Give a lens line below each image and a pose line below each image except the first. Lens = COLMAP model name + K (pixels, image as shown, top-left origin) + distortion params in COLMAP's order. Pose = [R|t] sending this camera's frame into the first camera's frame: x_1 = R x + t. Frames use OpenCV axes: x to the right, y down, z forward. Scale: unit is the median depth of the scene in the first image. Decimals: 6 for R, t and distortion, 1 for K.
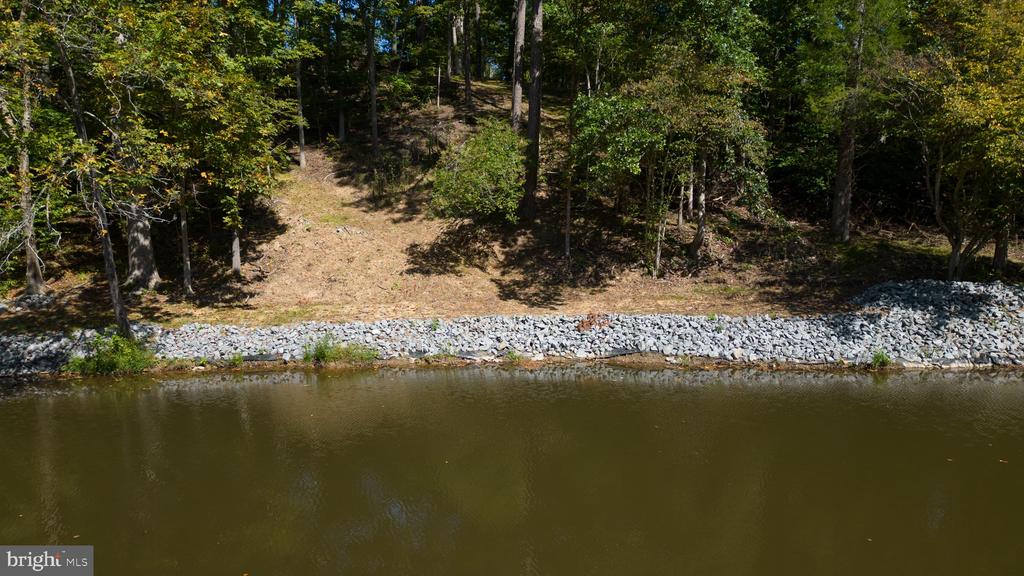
lens RADIAL K [[714.0, 0, 508.9], [0, 714.0, 285.0], [0, 0, 1]] dist [0.072493, -0.071838]
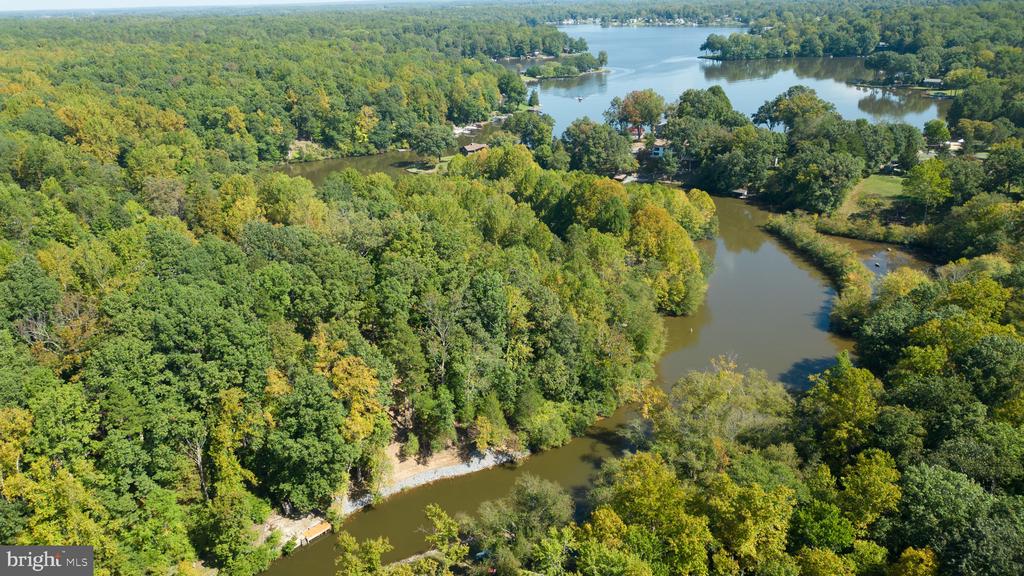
lens RADIAL K [[714.0, 0, 507.9], [0, 714.0, 288.2], [0, 0, 1]] dist [0.072493, -0.071838]
pose [[0.899513, -0.176563, 0.399626, -1.478044], [0.058481, 0.955128, 0.290361, -3.099480], [-0.432961, -0.237814, 0.869476, -4.232287]]
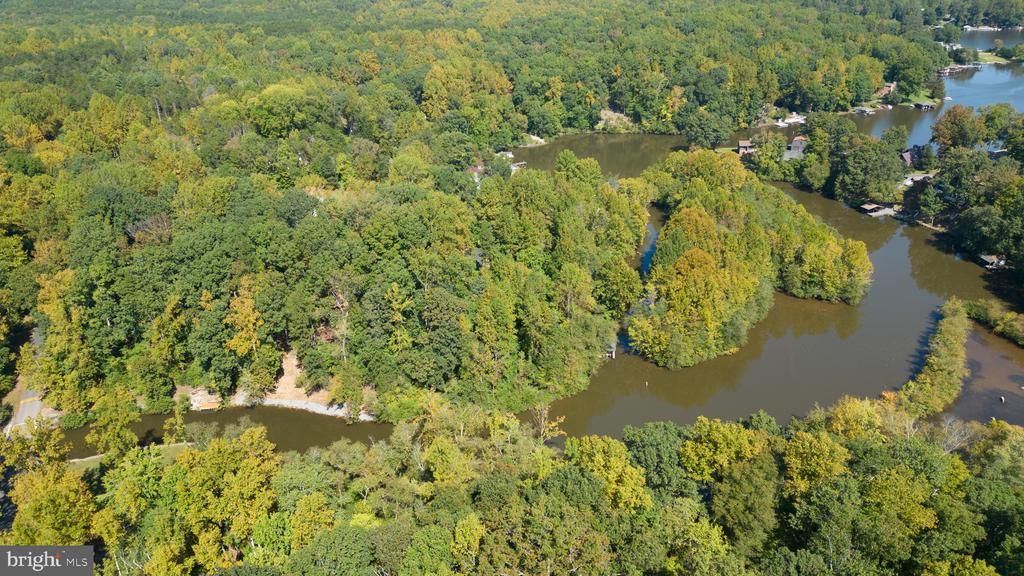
lens RADIAL K [[714.0, 0, 507.6], [0, 714.0, 287.6], [0, 0, 1]] dist [0.072493, -0.071838]
pose [[0.968108, 0.085140, -0.235621, 3.950329], [-0.000963, 0.941742, 0.336335, -3.773348], [0.250530, -0.325382, 0.911790, -5.334850]]
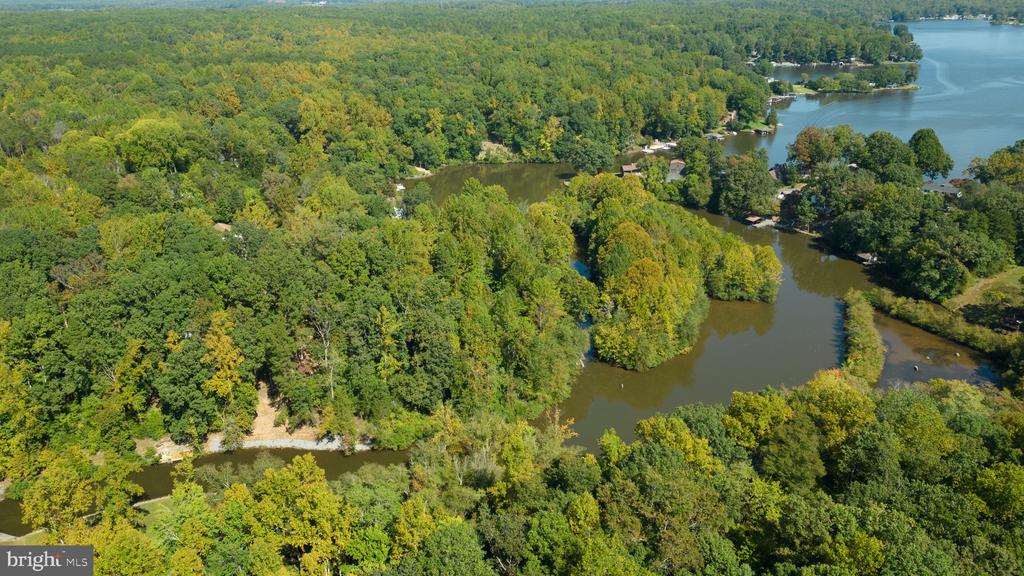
lens RADIAL K [[748.3, 0, 507.0], [0, 748.3, 287.6], [0, 0, 1]] dist [0.080409, -0.083864]
pose [[0.999896, 0.004164, -0.013818, 2.423725], [-0.000118, 0.959804, 0.280672, -3.672105], [0.014431, -0.280641, 0.959704, -6.179094]]
